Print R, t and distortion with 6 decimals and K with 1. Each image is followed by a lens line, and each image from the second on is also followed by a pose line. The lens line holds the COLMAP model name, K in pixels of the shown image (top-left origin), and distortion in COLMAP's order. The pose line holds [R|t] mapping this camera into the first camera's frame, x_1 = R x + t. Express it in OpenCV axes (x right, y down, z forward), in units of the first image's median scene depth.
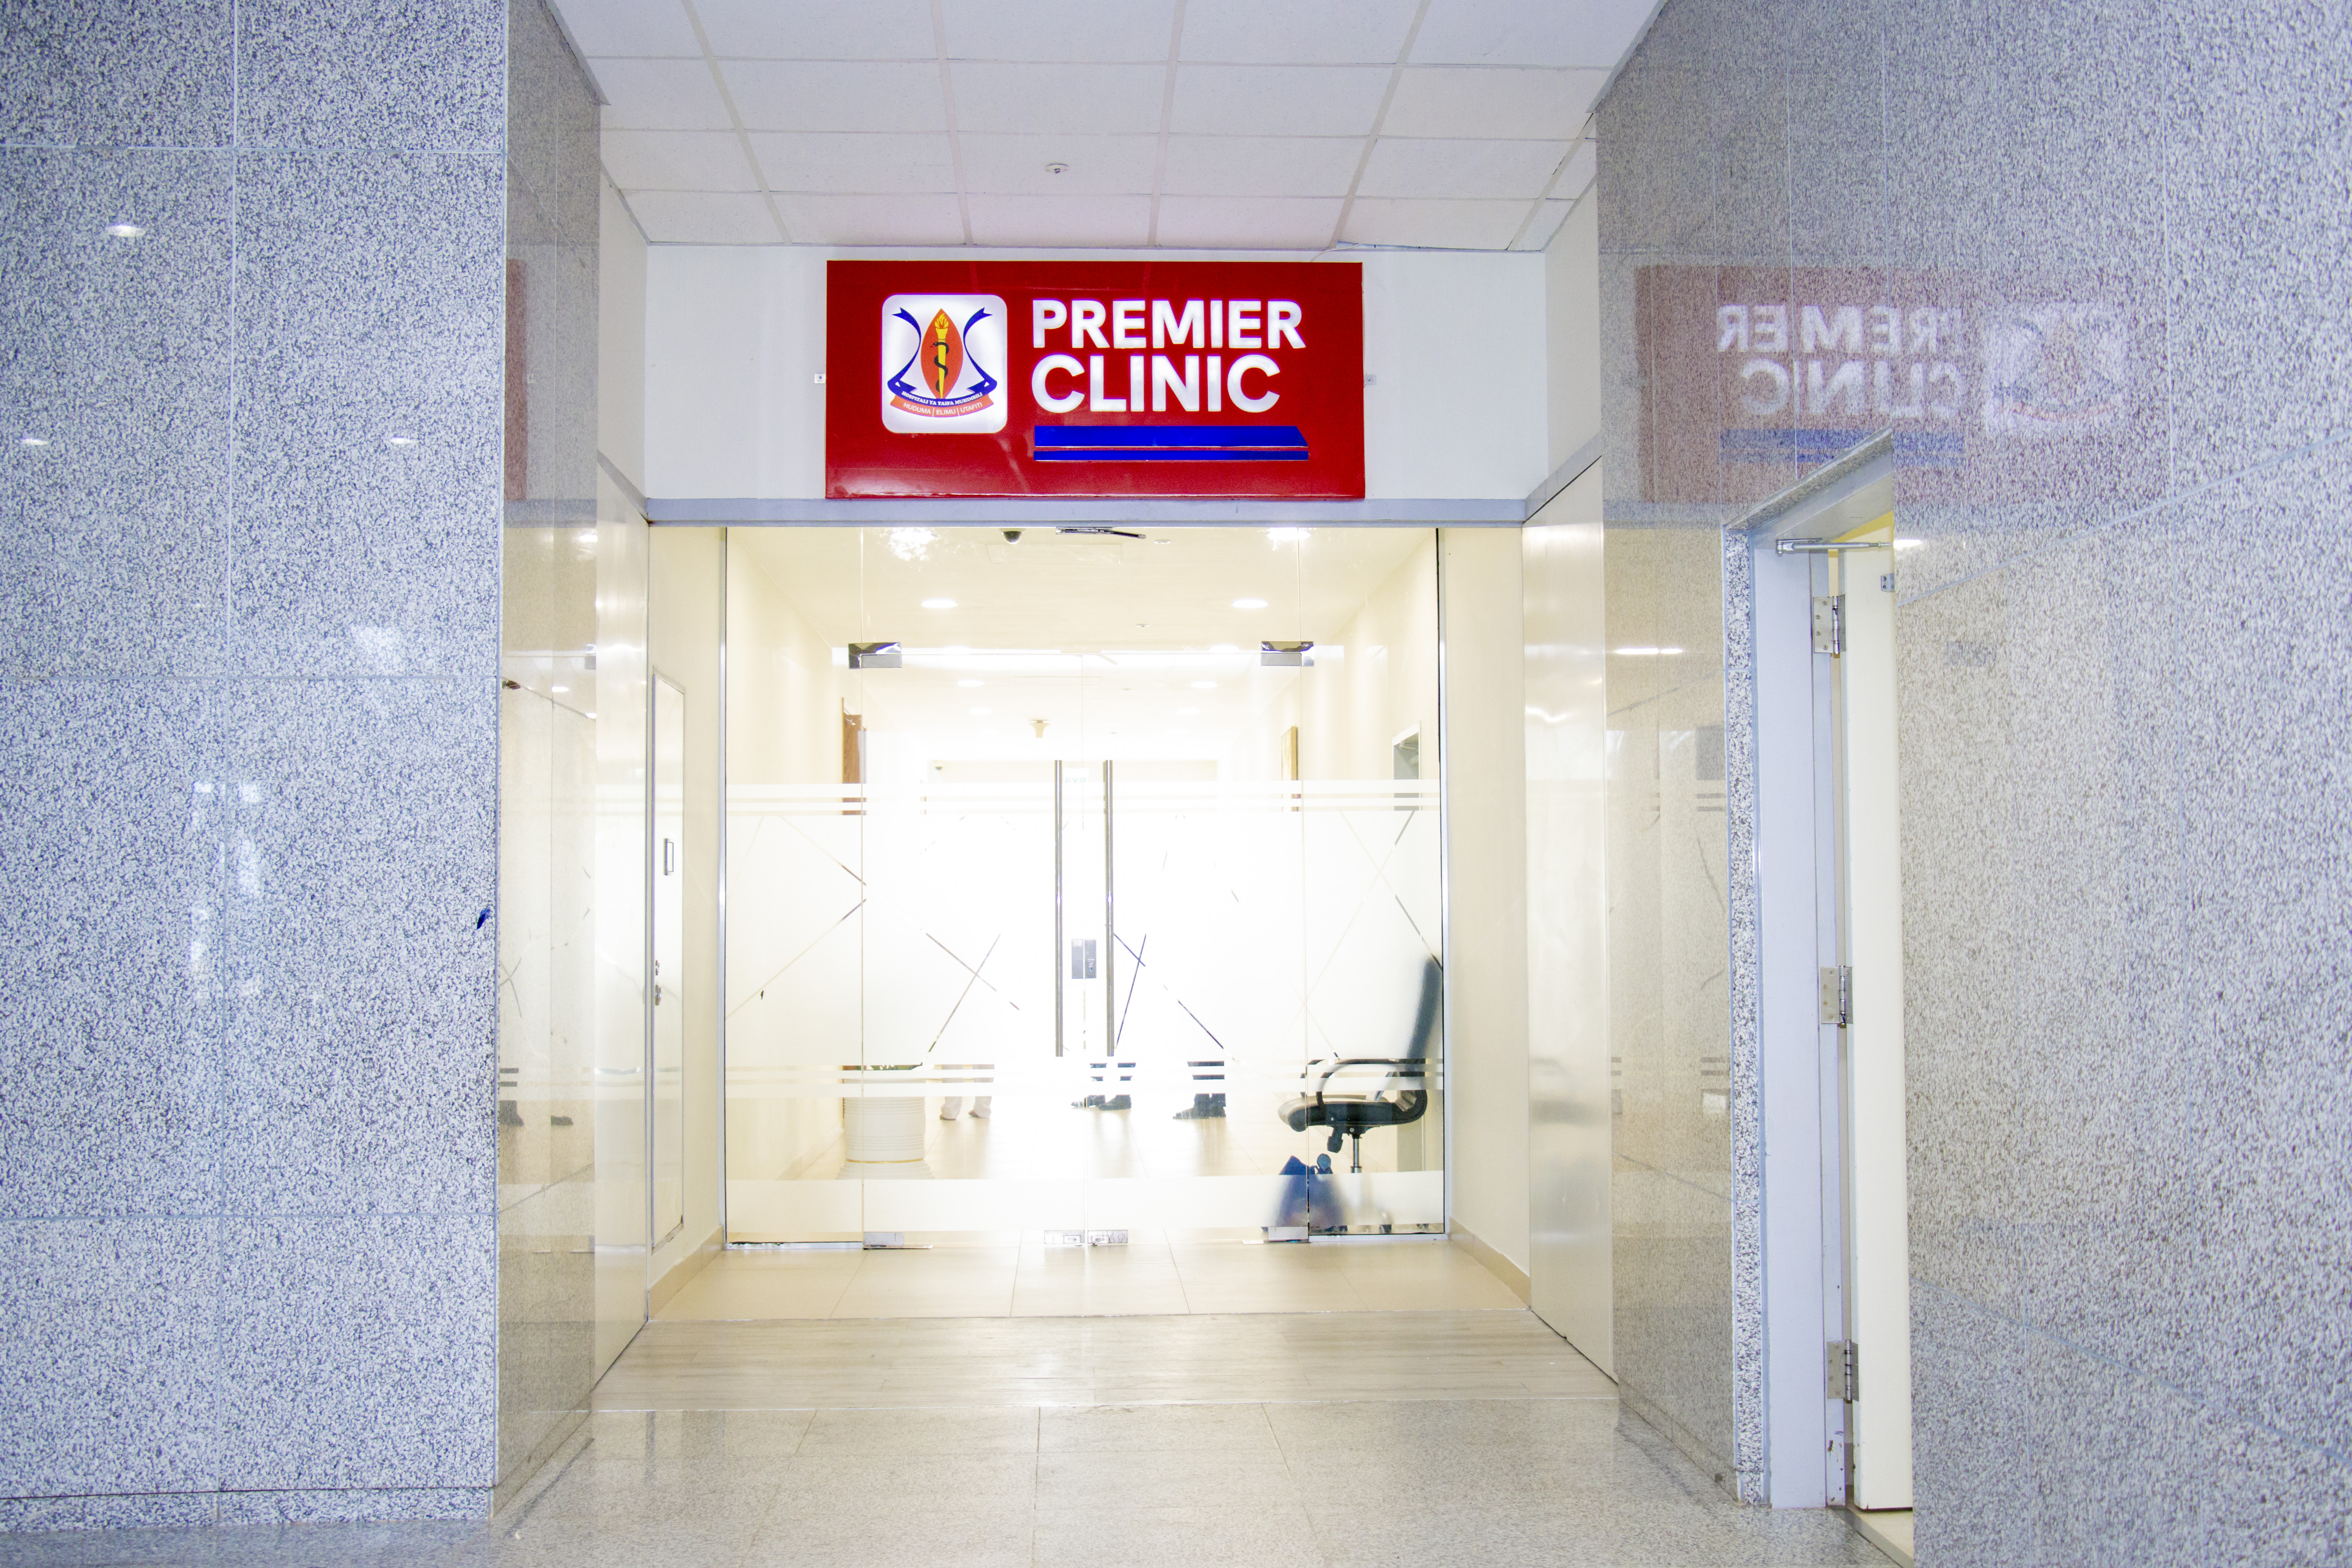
lens RADIAL K [[2591.3, 0, 1181.5], [0, 2591.3, 784.1], [0, 0, 1]] dist [0.068133, 0.000000]
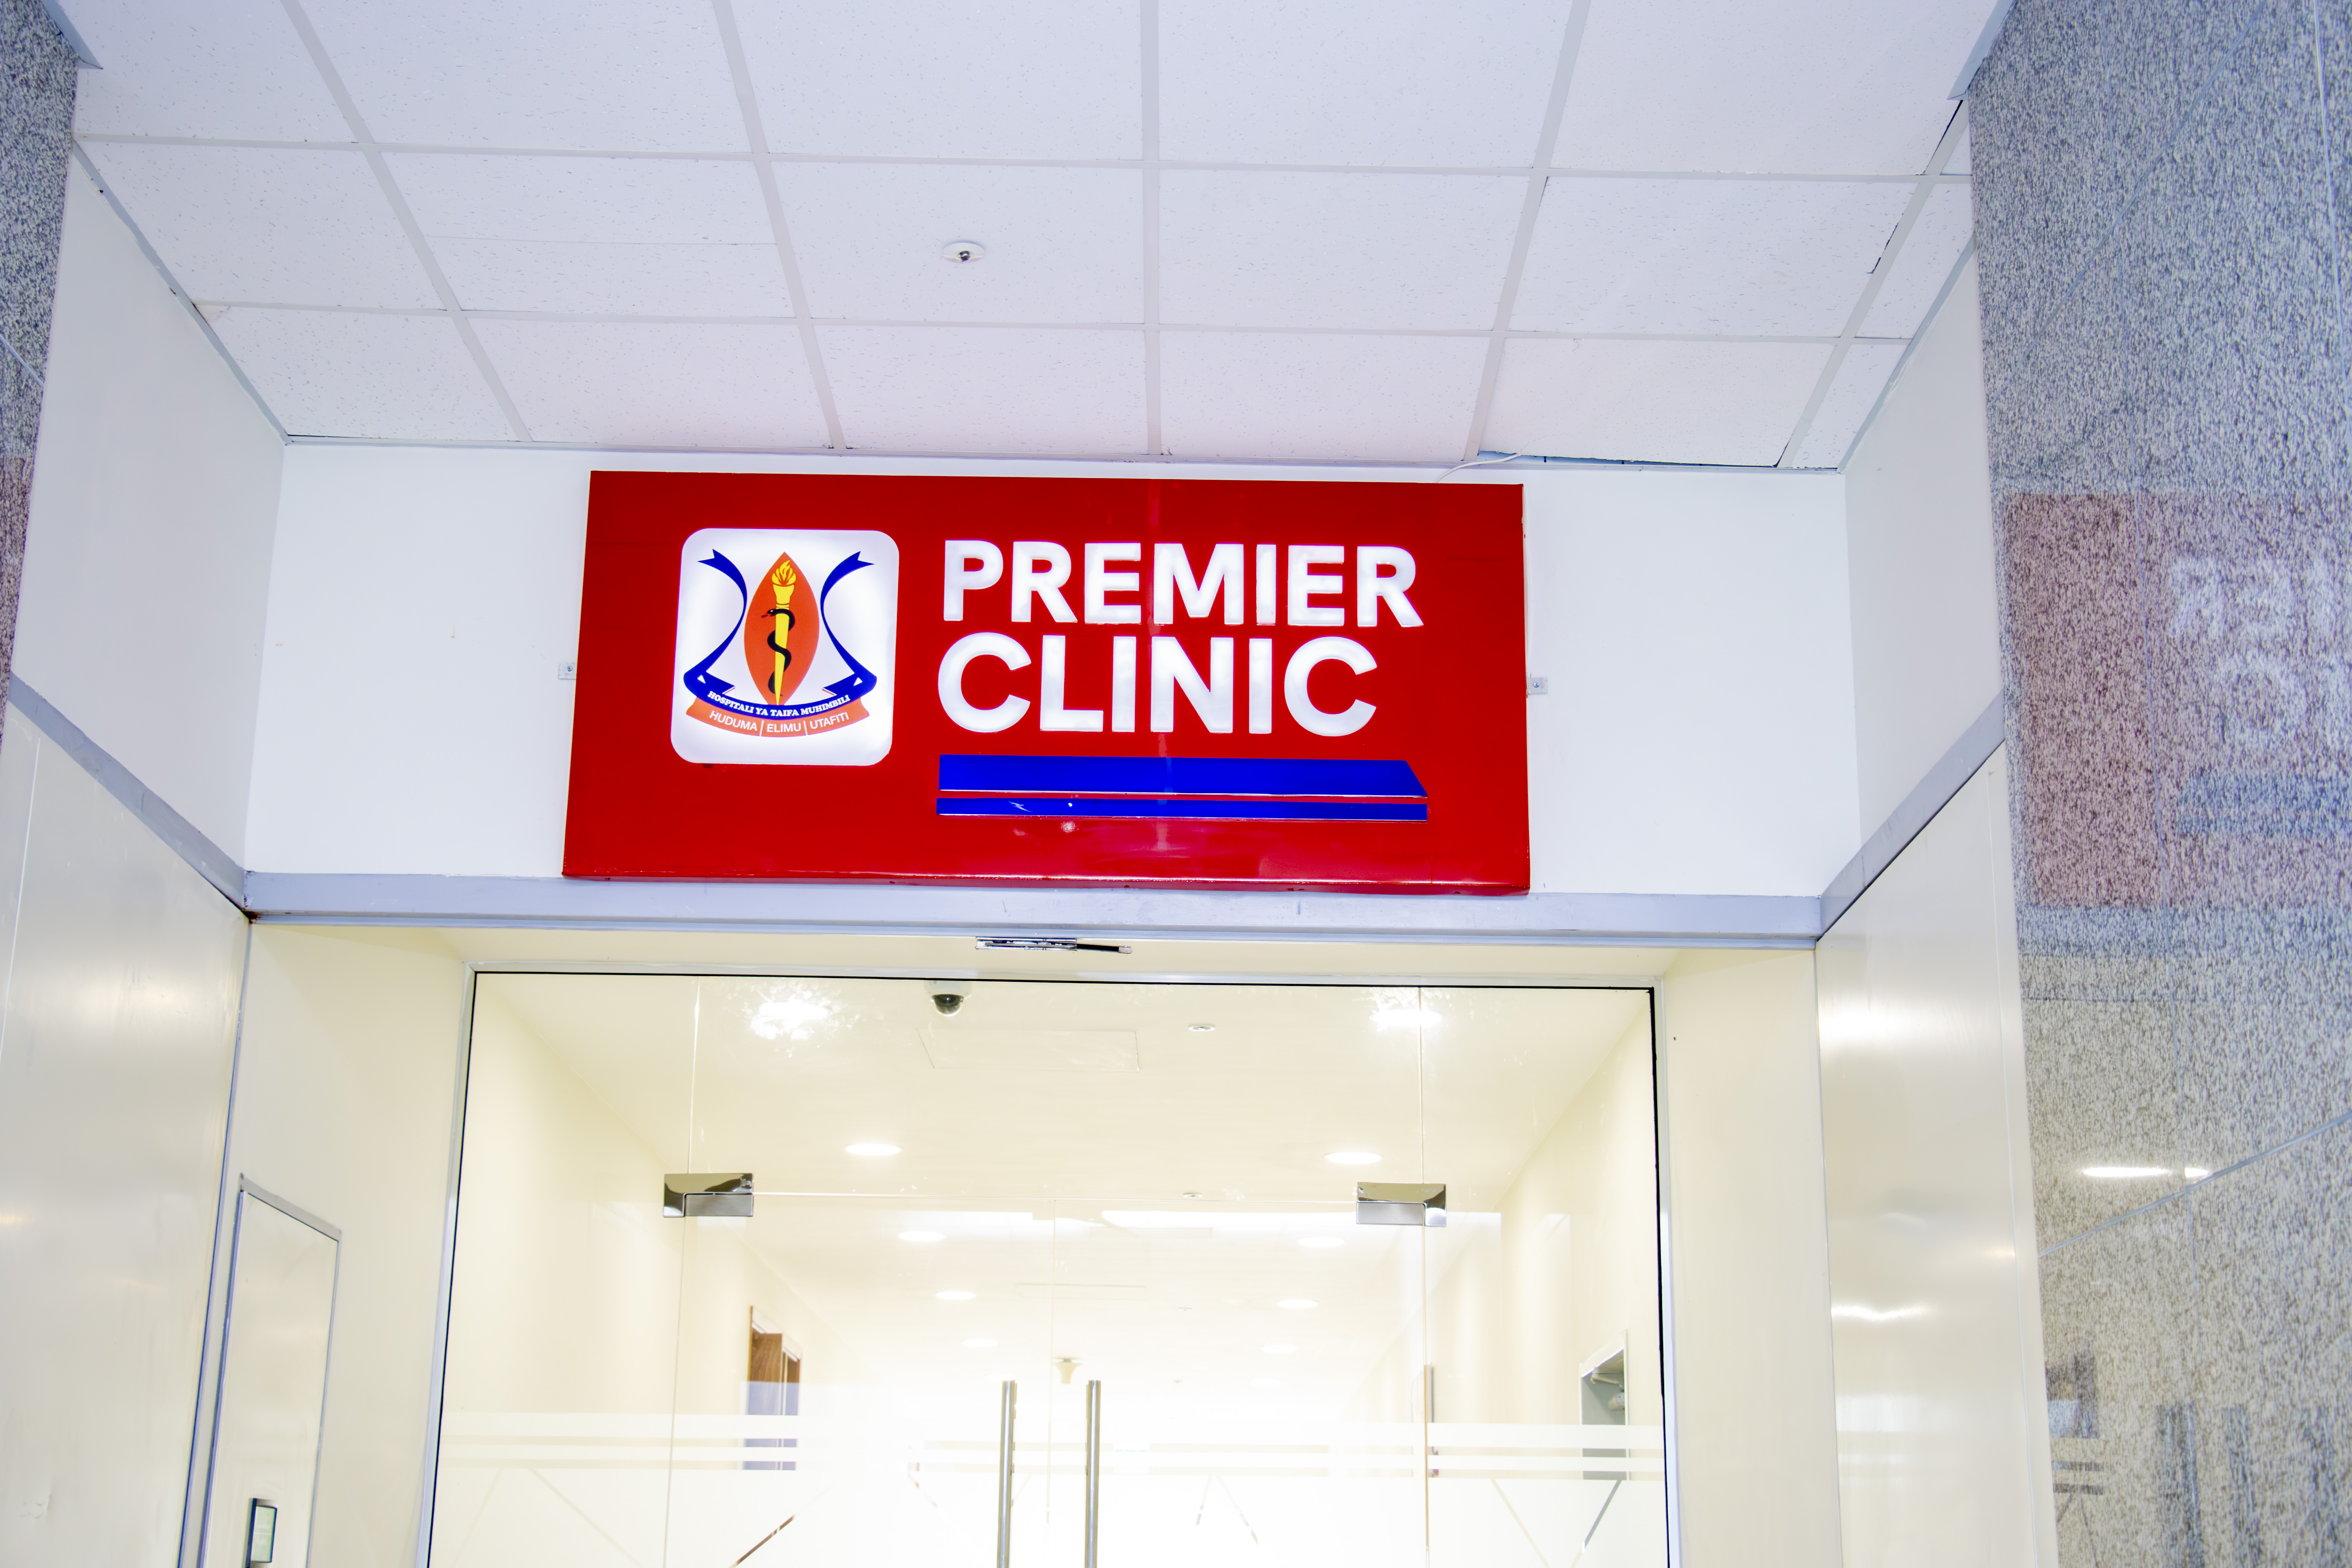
lens RADIAL K [[3284.0, 0, 1164.3], [0, 3284.0, 797.0], [0, 0, 1]] dist [0.080116, 0.000000]
pose [[0.999007, 0.011540, -0.043031, 0.022776], [-0.019955, 0.979466, -0.200618, 0.013320], [0.039832, 0.201278, 0.978724, 0.304524]]
